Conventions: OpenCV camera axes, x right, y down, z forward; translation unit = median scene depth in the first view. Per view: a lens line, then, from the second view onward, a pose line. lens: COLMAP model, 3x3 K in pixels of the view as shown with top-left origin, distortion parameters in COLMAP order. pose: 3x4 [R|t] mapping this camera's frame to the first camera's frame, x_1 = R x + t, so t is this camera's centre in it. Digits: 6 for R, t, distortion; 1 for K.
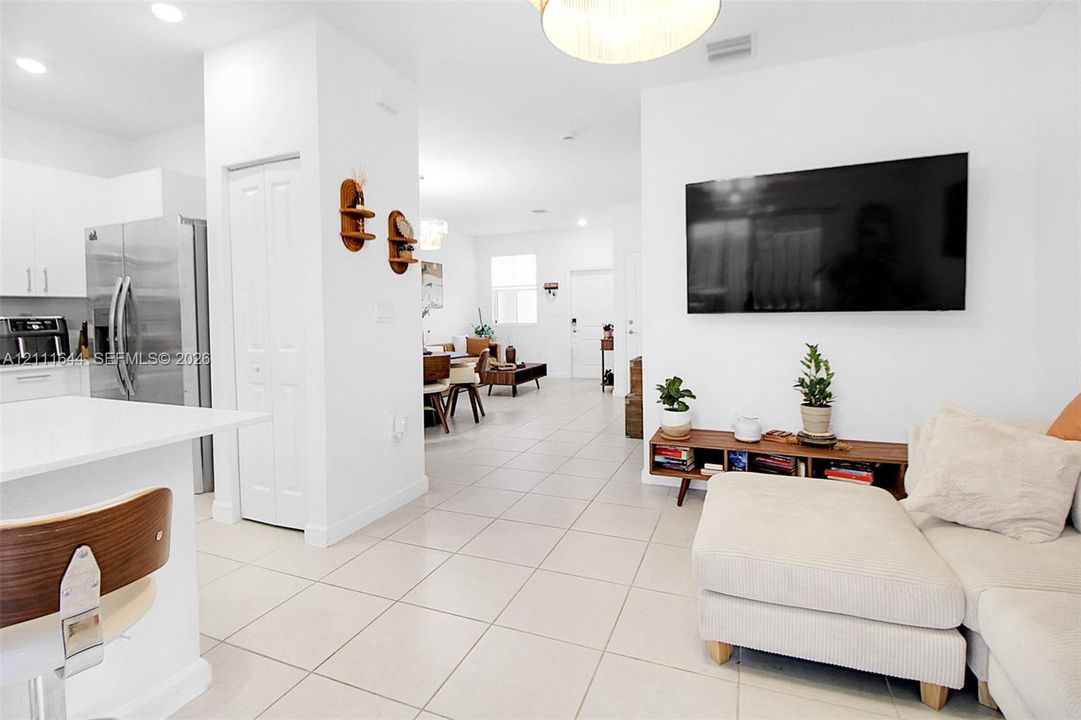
lens RADIAL K [[496.0, 0, 552.0], [0, 496.0, 323.8], [0, 0, 1]] dist [0.000536, -0.014788]
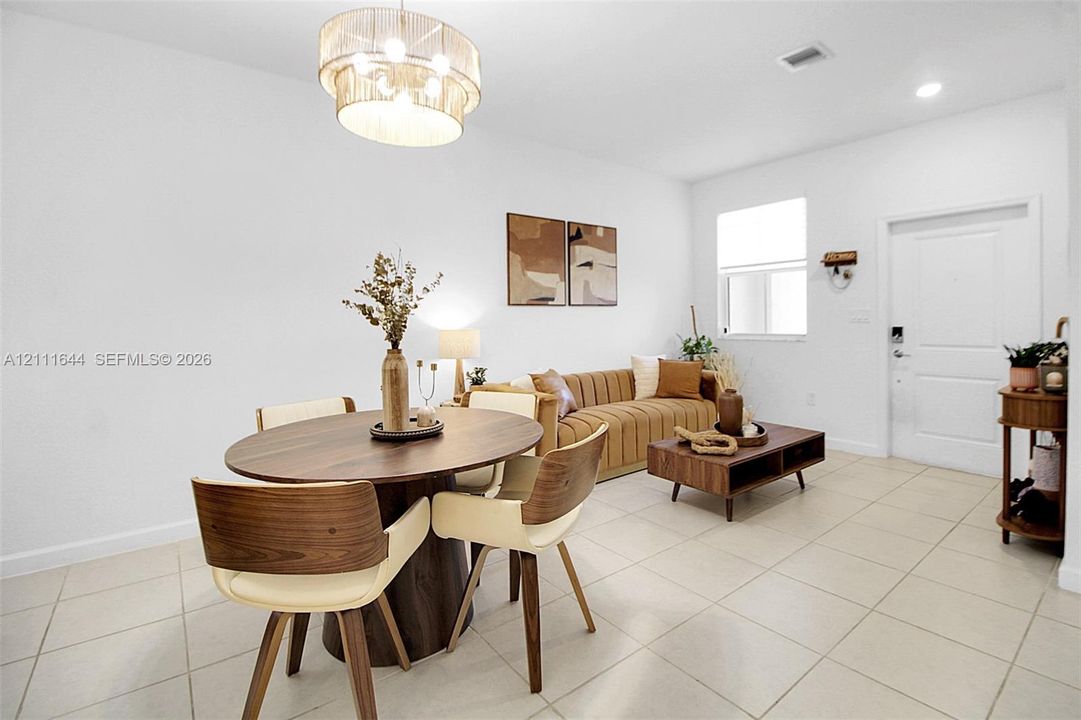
lens RADIAL K [[496.0, 0, 552.0], [0, 496.0, 323.8], [0, 0, 1]] dist [0.000536, -0.014788]
pose [[0.860999, 0.009180, -0.508524, 0.006601], [-0.010942, 0.999940, -0.000475, -0.027787], [0.508489, 0.005973, 0.861048, 1.228649]]
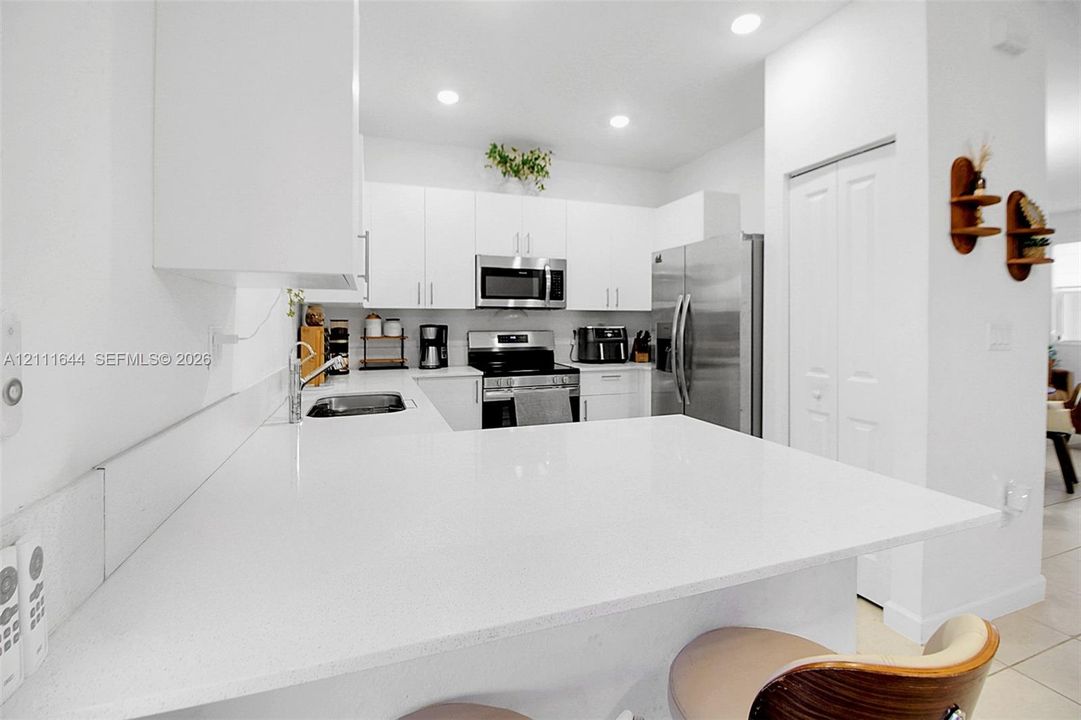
lens RADIAL K [[496.0, 0, 552.0], [0, 496.0, 323.8], [0, 0, 1]] dist [0.000536, -0.014788]
pose [[0.661421, 0.021182, -0.749716, -0.206432], [-0.026802, 0.999630, 0.004597, -0.024049], [0.749536, 0.017053, 0.661744, 0.048645]]
